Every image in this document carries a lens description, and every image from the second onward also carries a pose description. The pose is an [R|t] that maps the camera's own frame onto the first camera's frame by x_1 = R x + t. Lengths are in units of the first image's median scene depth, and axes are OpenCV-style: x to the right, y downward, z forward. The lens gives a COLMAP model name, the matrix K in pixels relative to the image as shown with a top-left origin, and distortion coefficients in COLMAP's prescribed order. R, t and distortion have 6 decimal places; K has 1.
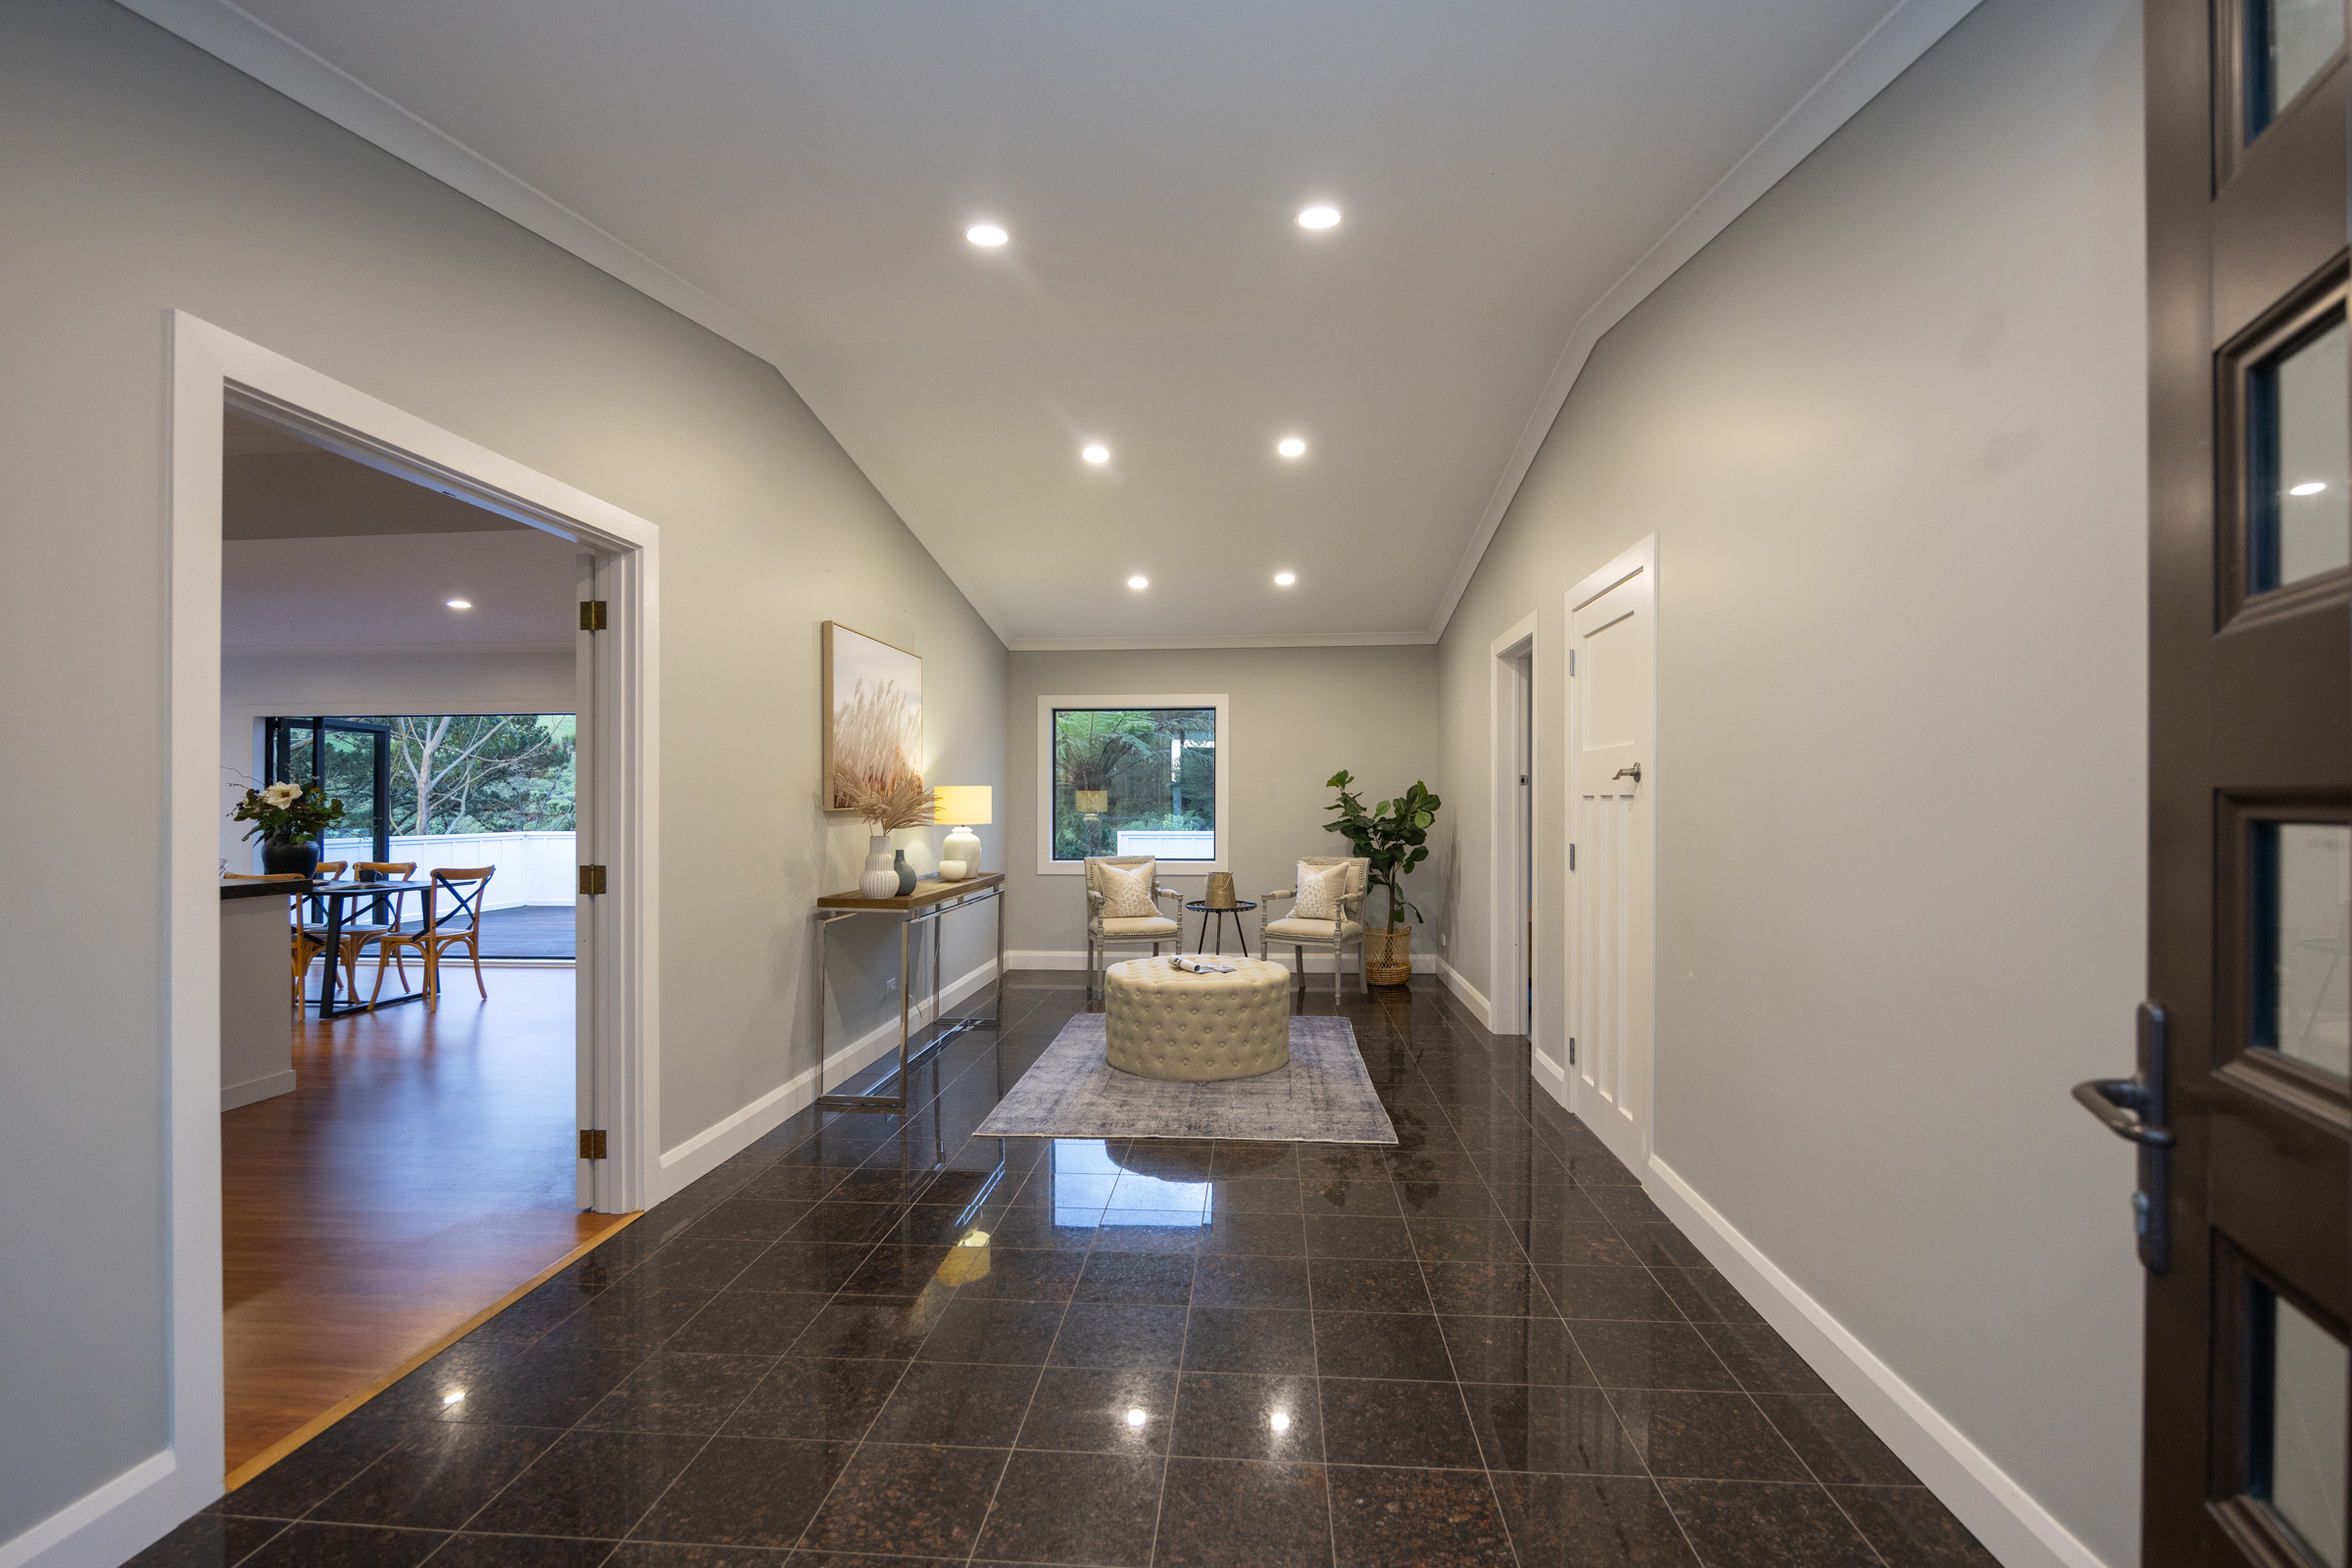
lens RADIAL K [[1052.8, 0, 1178.4], [0, 1052.8, 808.8], [0, 0, 1]] dist [-0.001004, -0.000026]
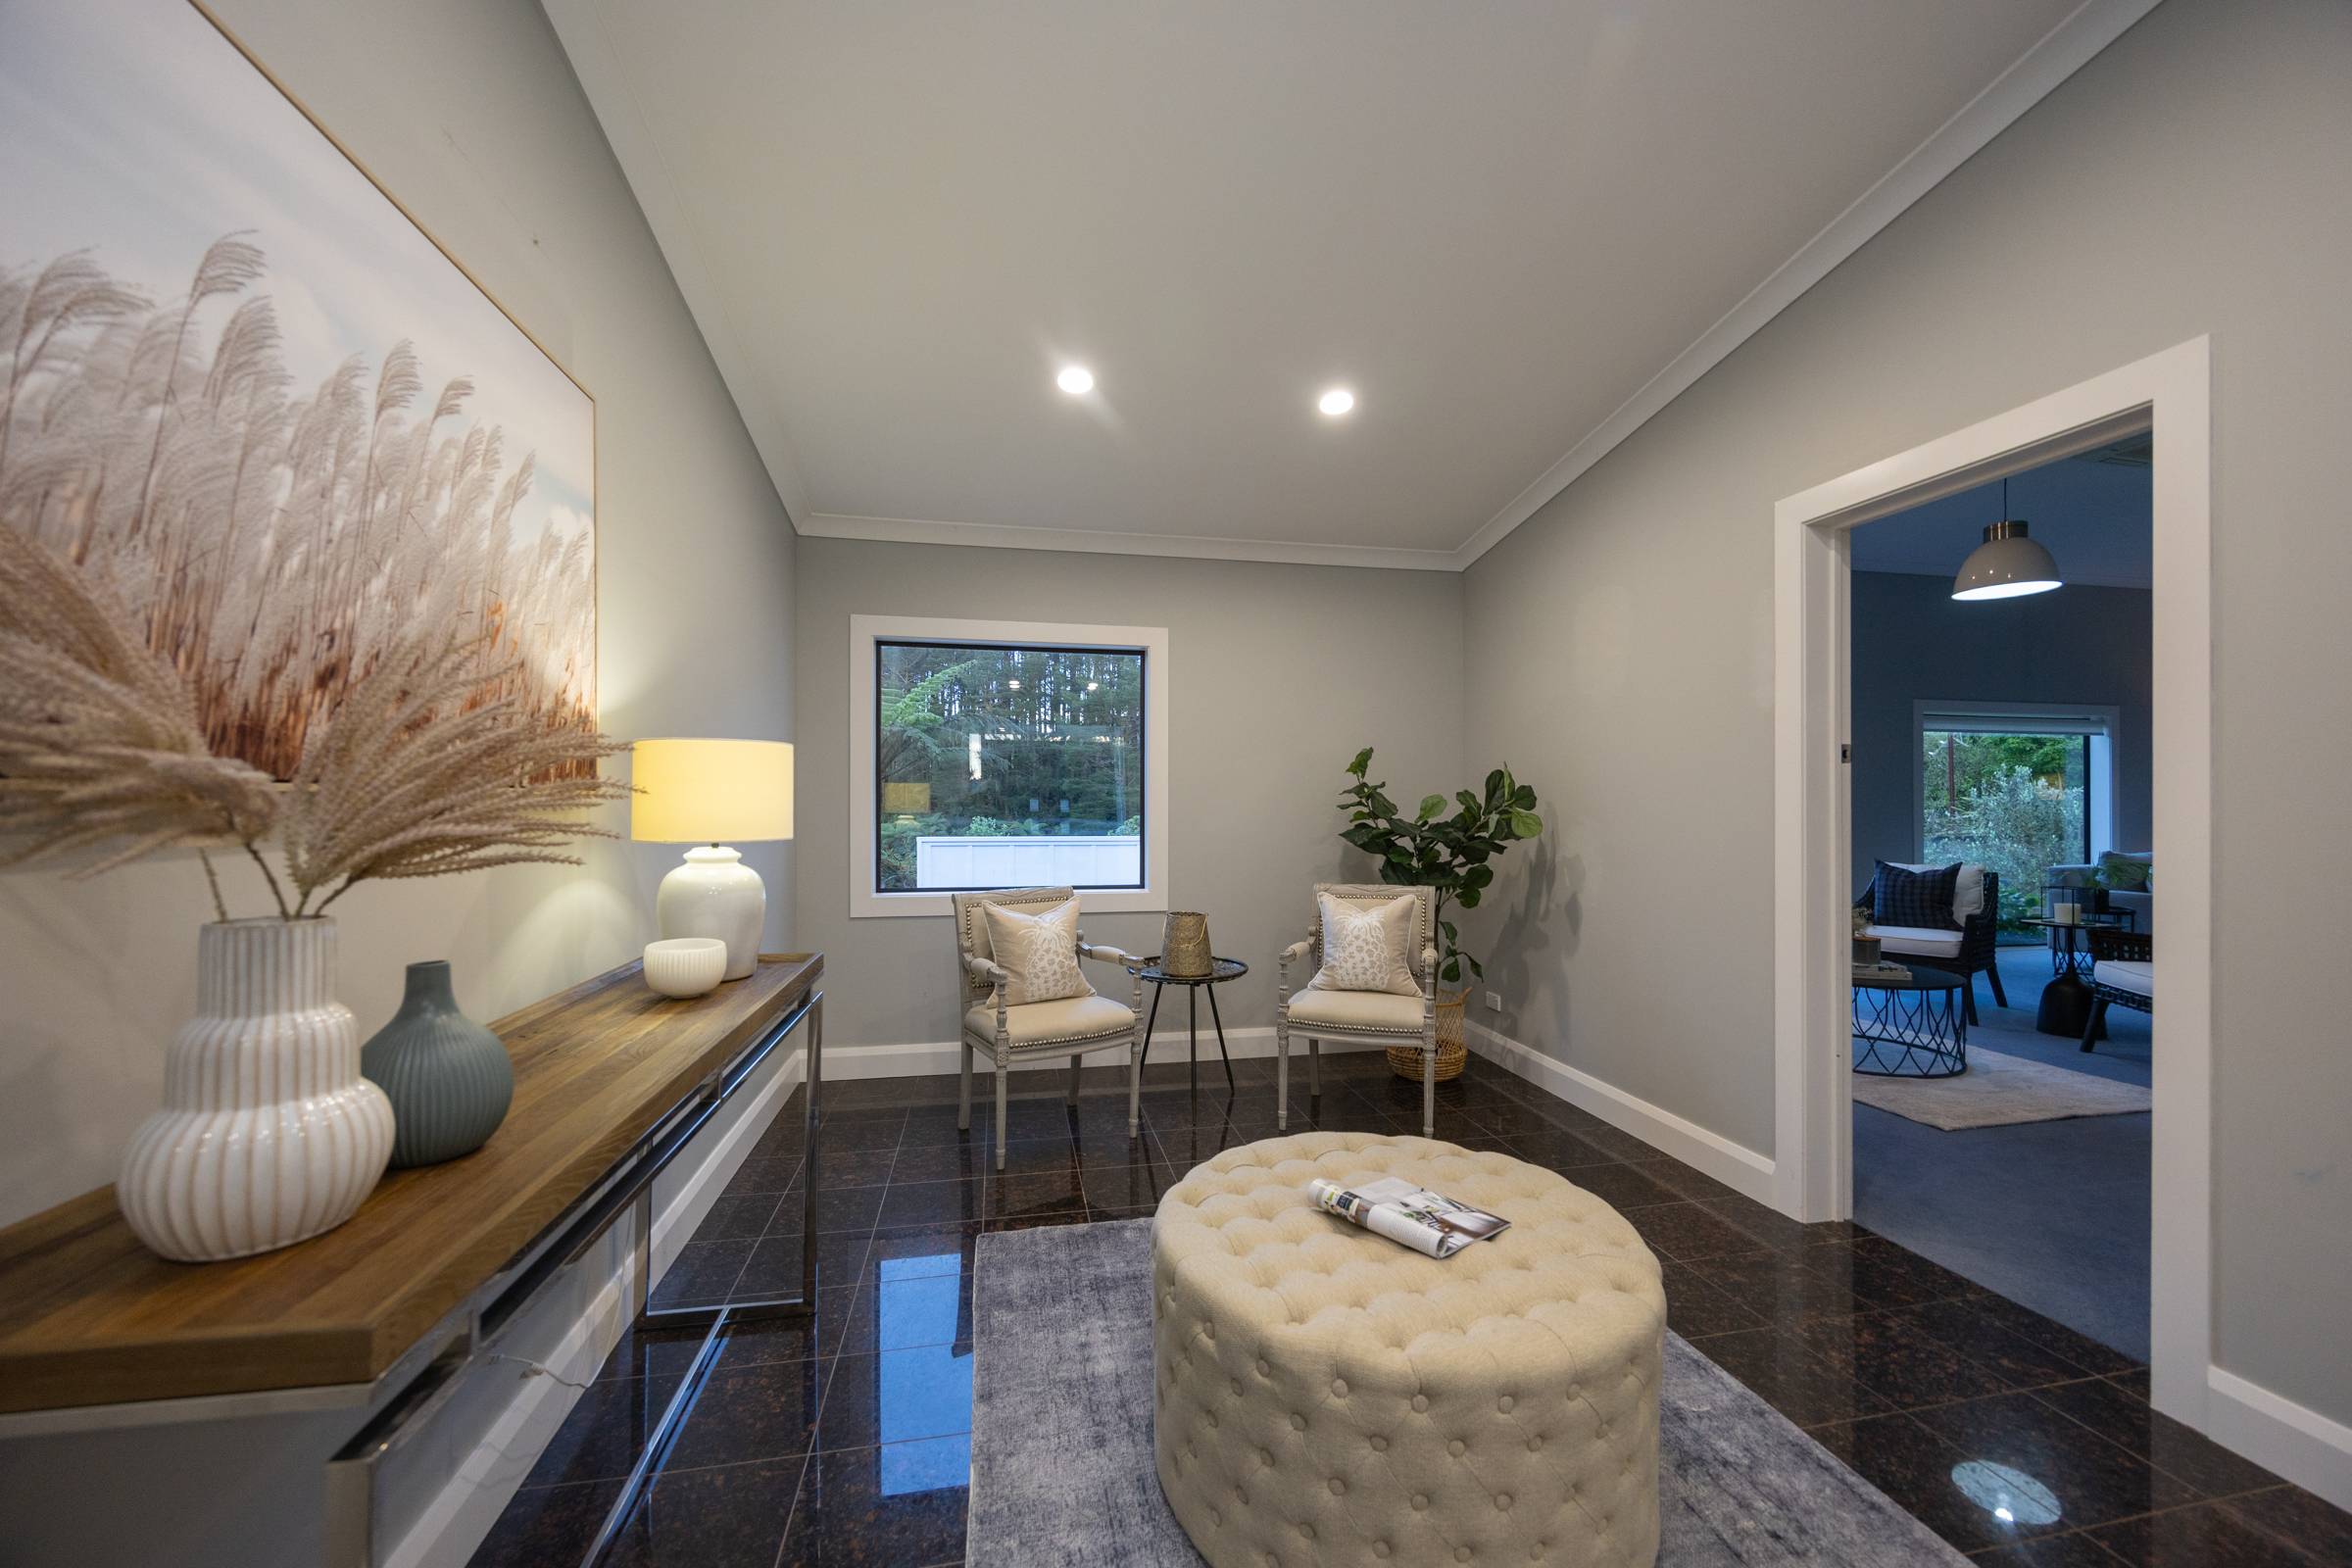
lens RADIAL K [[900.8, 0, 1178.7], [0, 900.8, 819.3], [0, 0, 1]] dist [0.001622, 0.000166]
pose [[0.960851, 0.000699, 0.277066, -0.110985], [-0.002910, 0.999967, 0.007571, 0.003337], [-0.277052, -0.008081, 0.960821, 0.530512]]
